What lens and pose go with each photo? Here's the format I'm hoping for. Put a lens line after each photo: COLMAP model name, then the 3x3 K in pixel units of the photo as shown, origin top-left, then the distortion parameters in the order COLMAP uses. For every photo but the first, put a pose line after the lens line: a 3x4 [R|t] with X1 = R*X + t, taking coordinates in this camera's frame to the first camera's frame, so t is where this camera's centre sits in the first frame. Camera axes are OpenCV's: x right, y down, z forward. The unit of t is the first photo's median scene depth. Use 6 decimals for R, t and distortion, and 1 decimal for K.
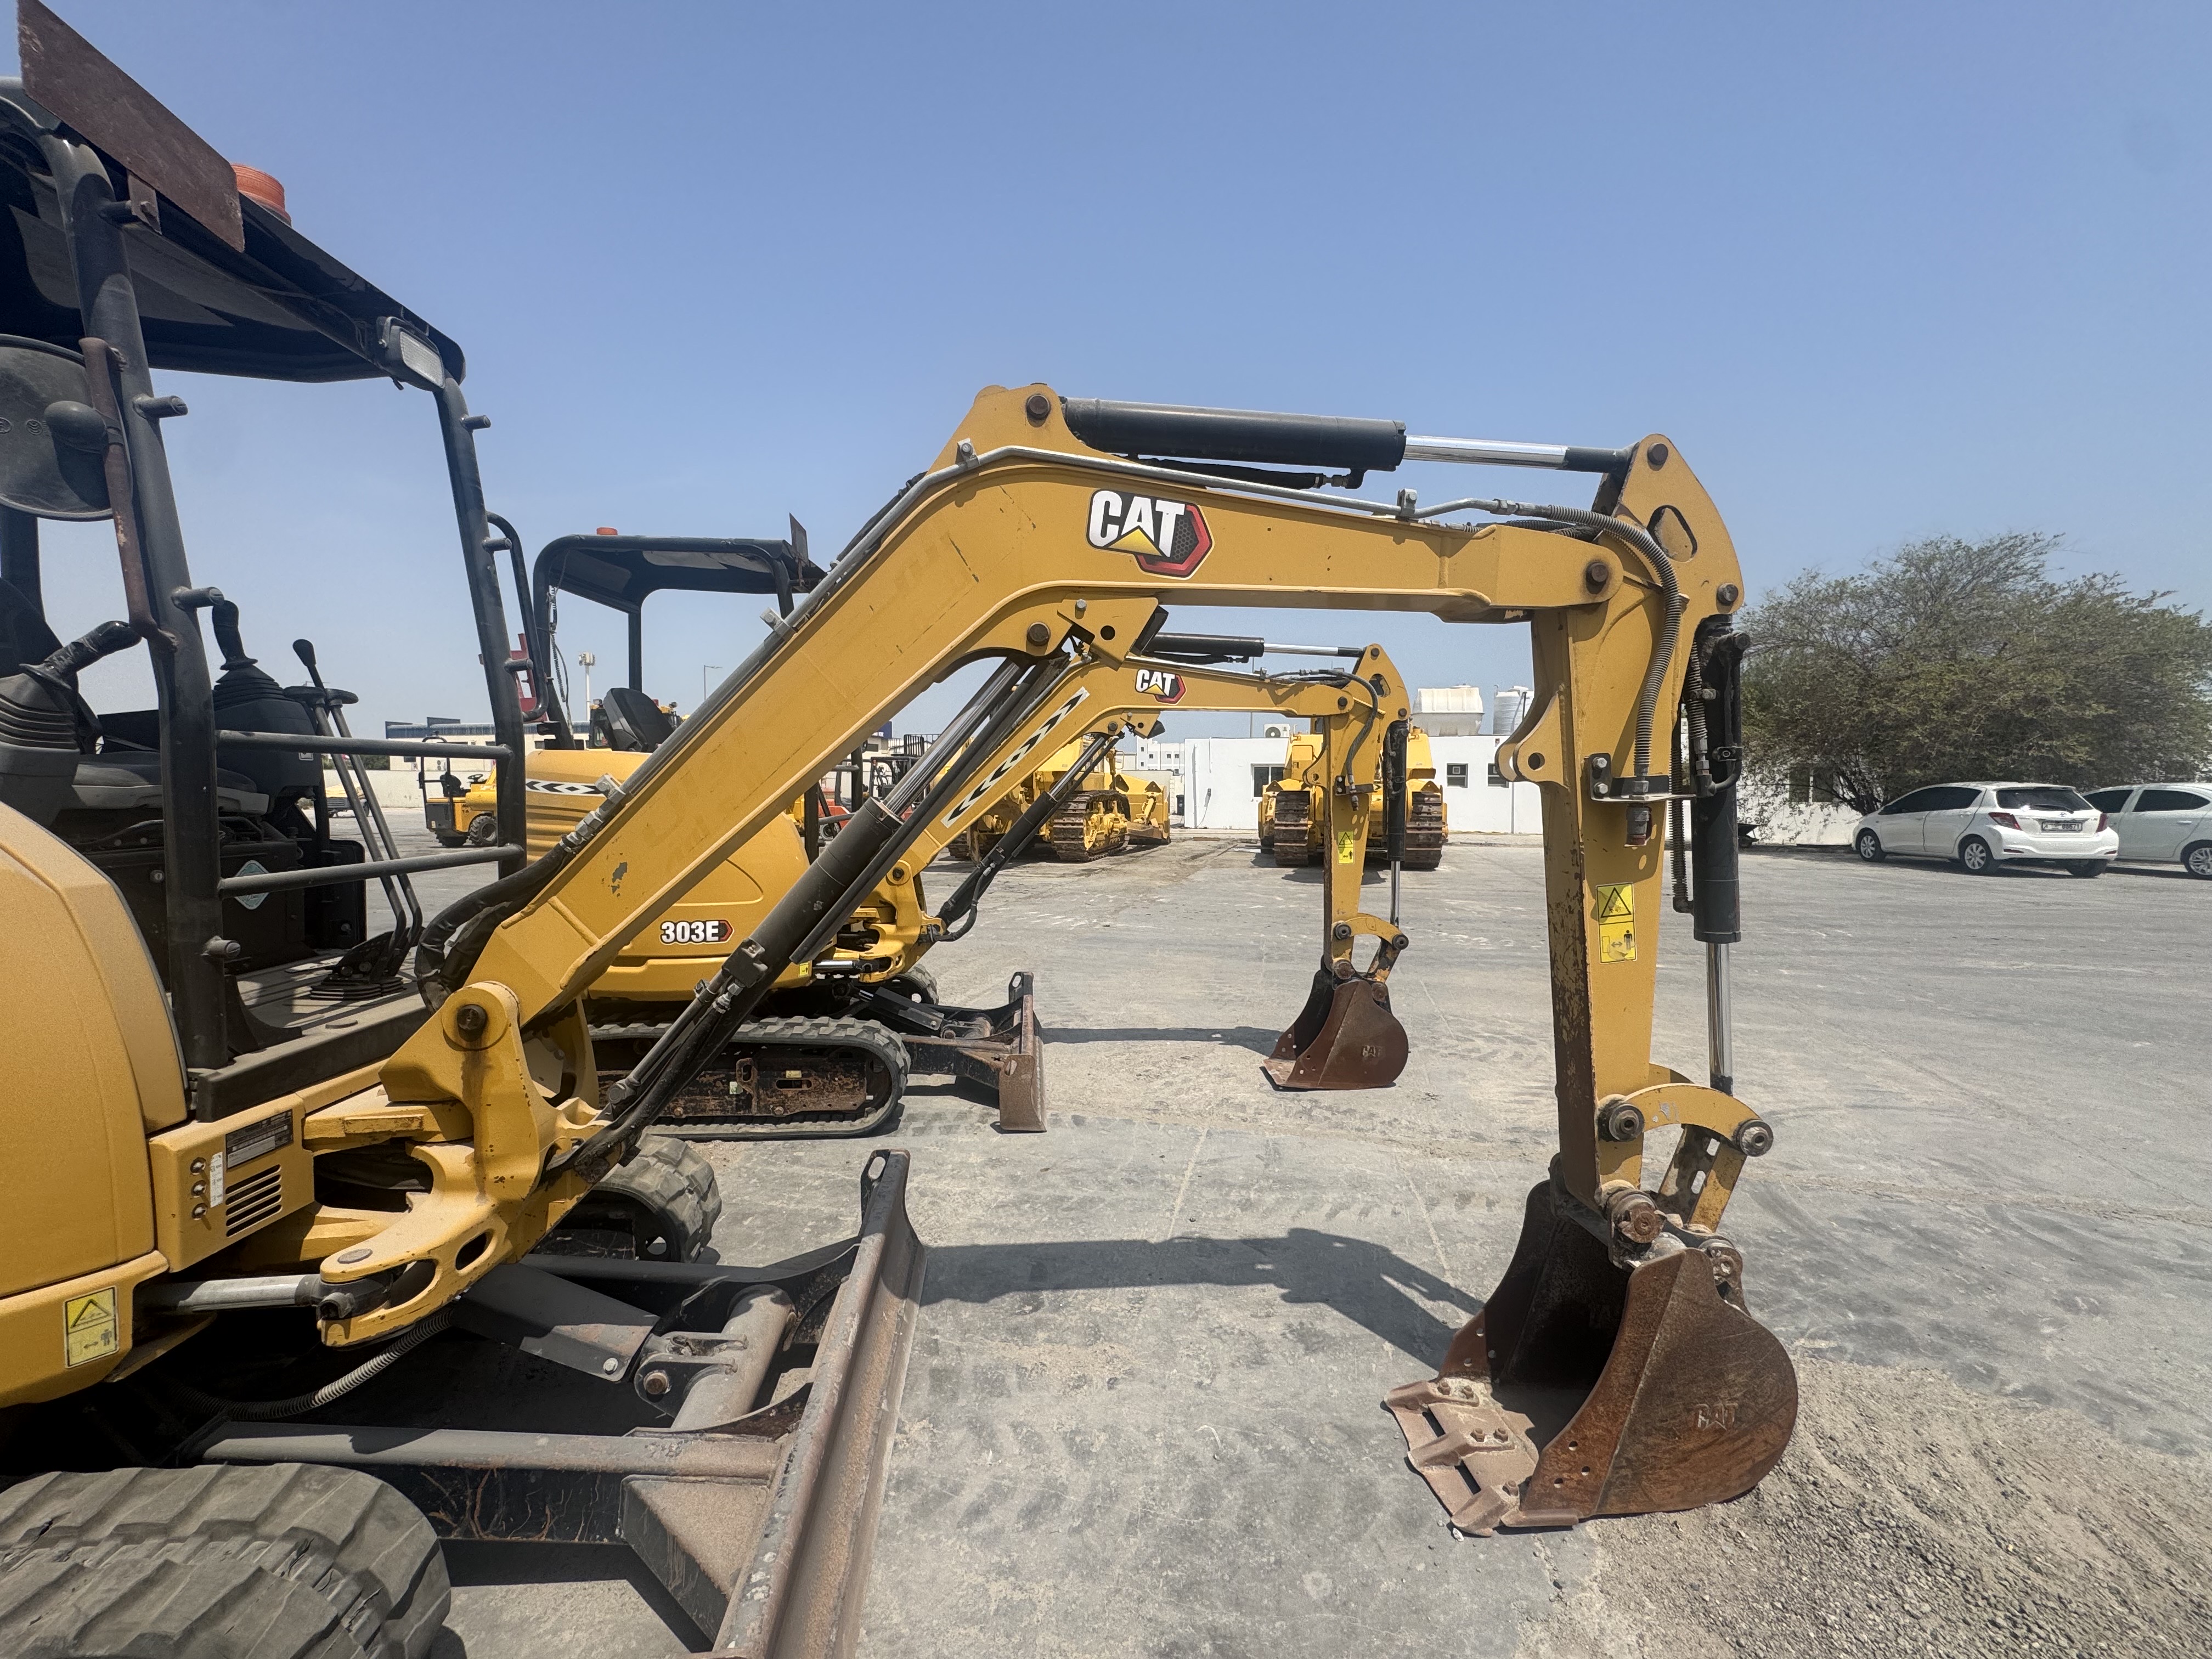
lens RADIAL K [[873.9, 0, 1106.9], [0, 873.9, 833.5], [0, 0, 1]] dist [0.000635, 0.000063]
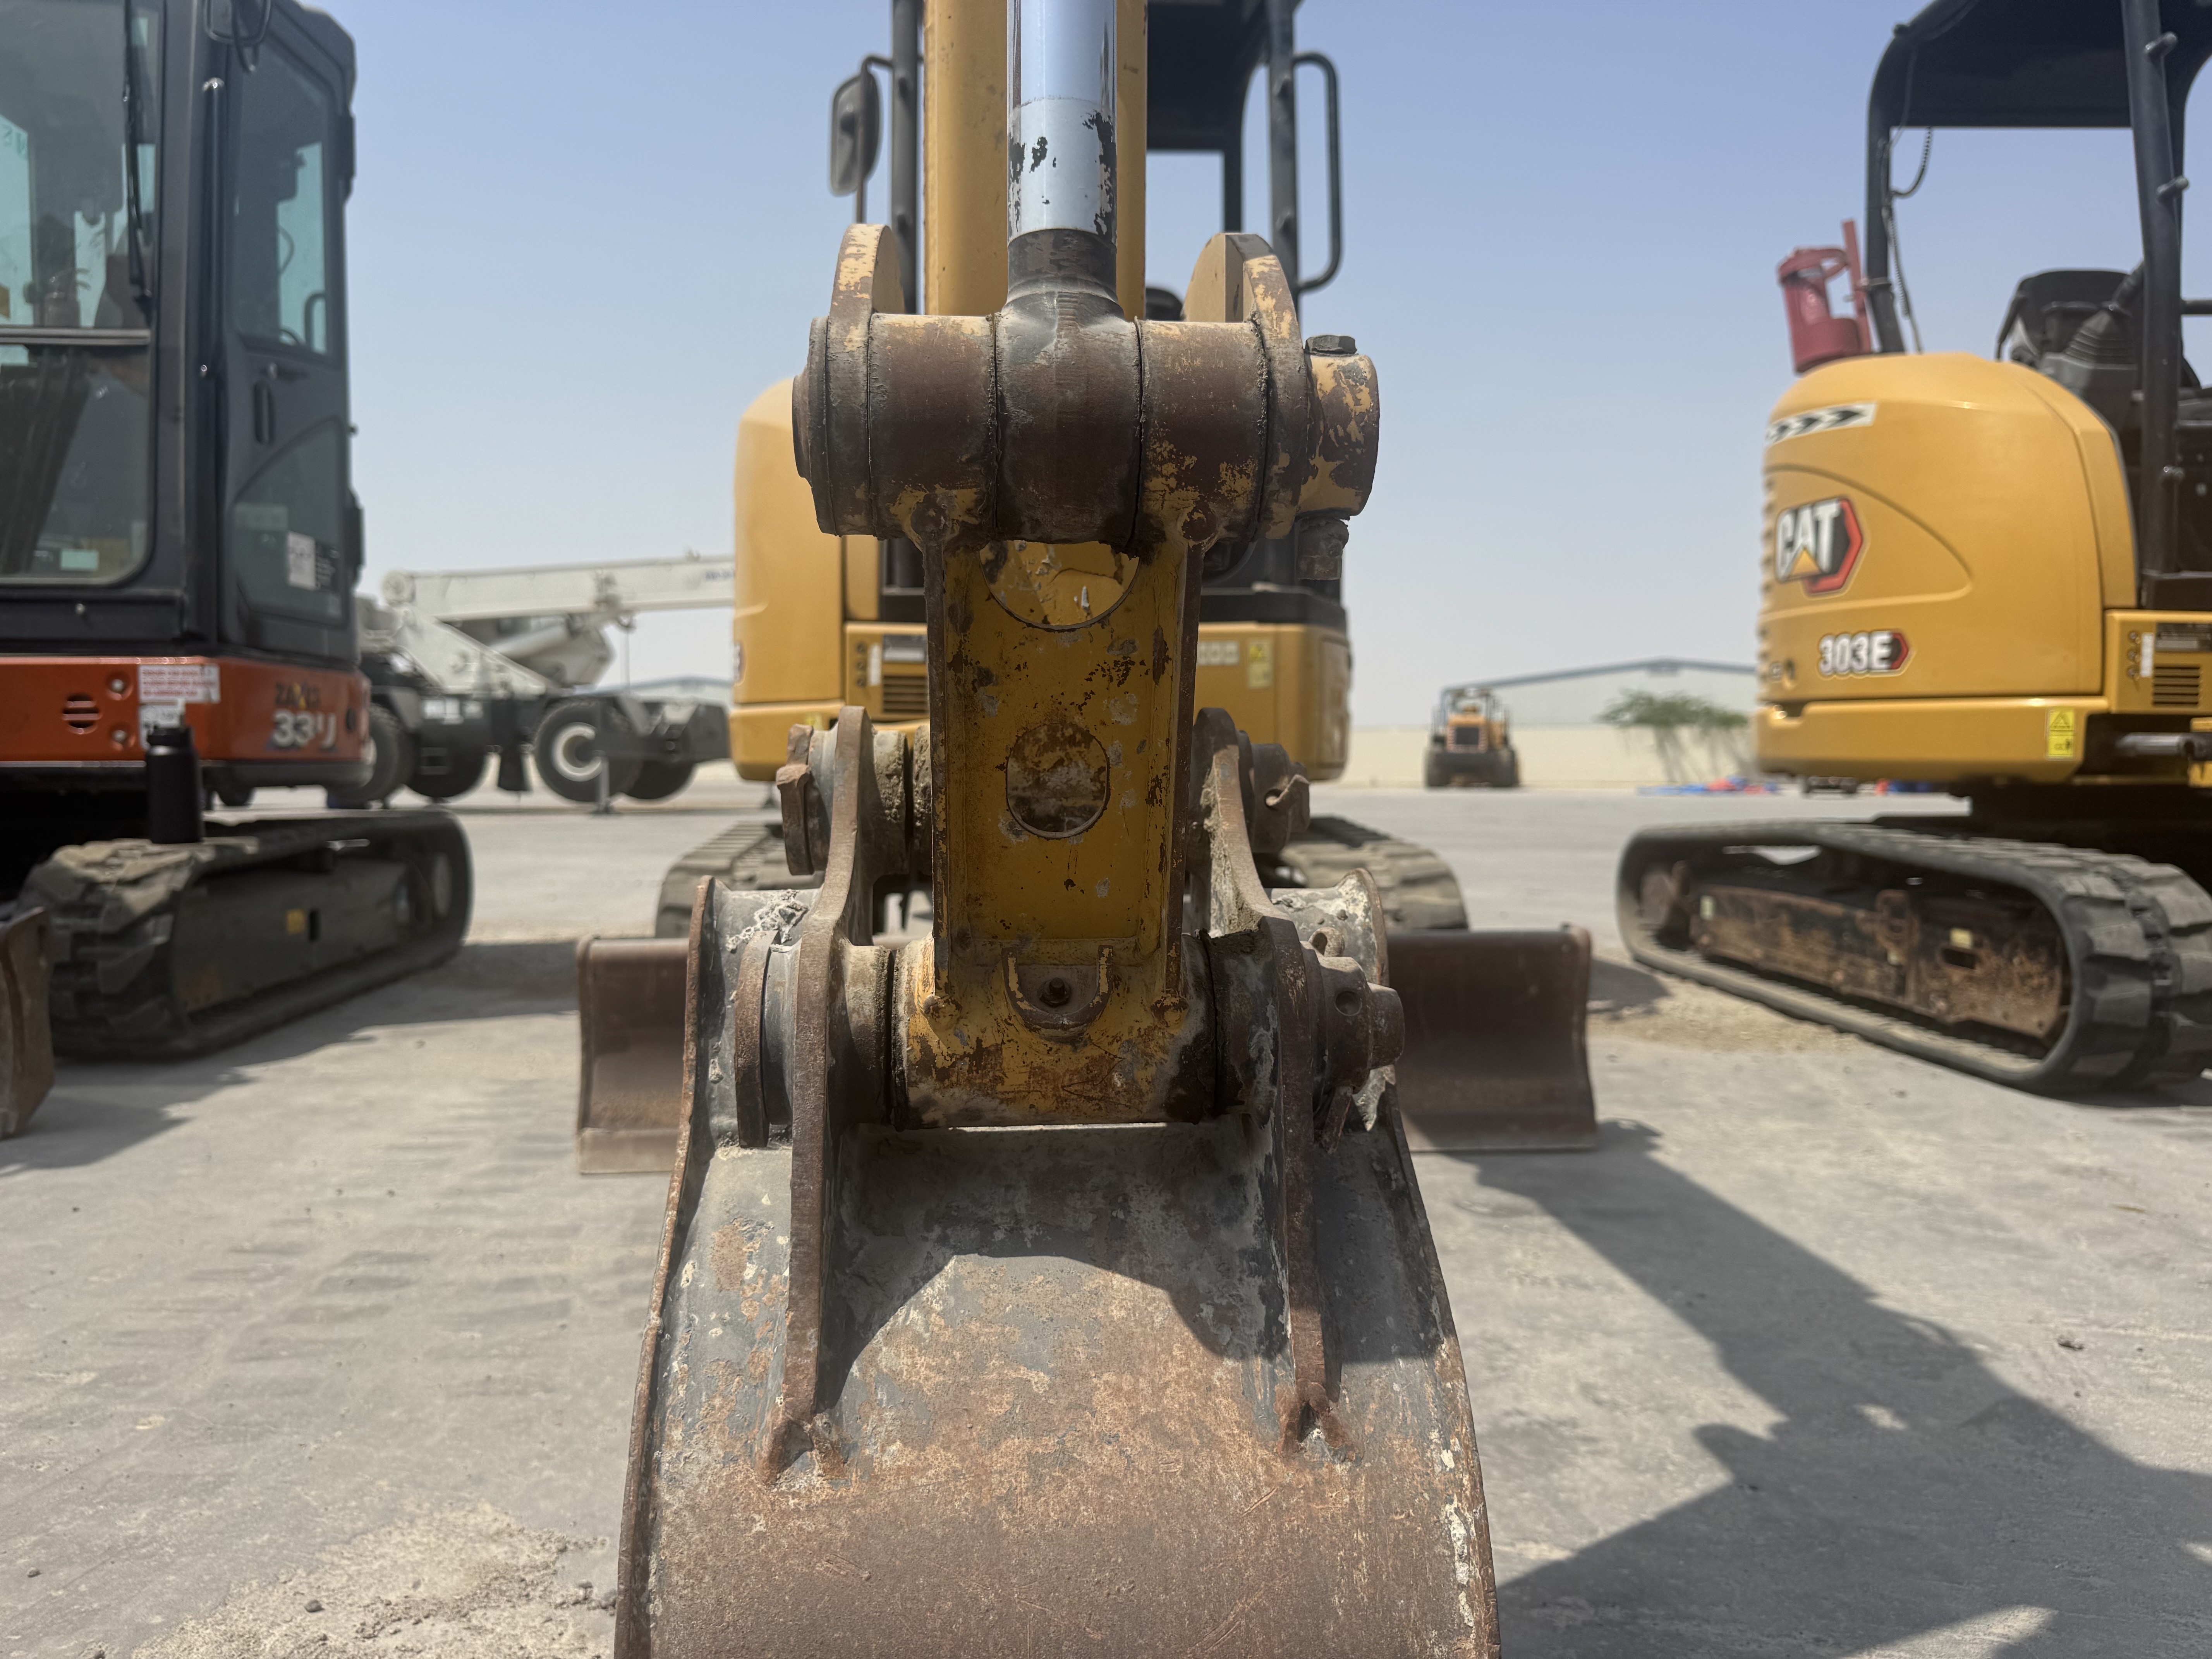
lens RADIAL K [[1582.1, 0, 1097.6], [0, 1582.1, 830.0], [0, 0, 1]] dist [0.003219, 0.000312]
pose [[-0.010861, 0.035763, -0.999301, 0.536962], [-0.049369, 0.998122, 0.036258, 0.210589], [0.998722, 0.049728, -0.009075, 0.533188]]
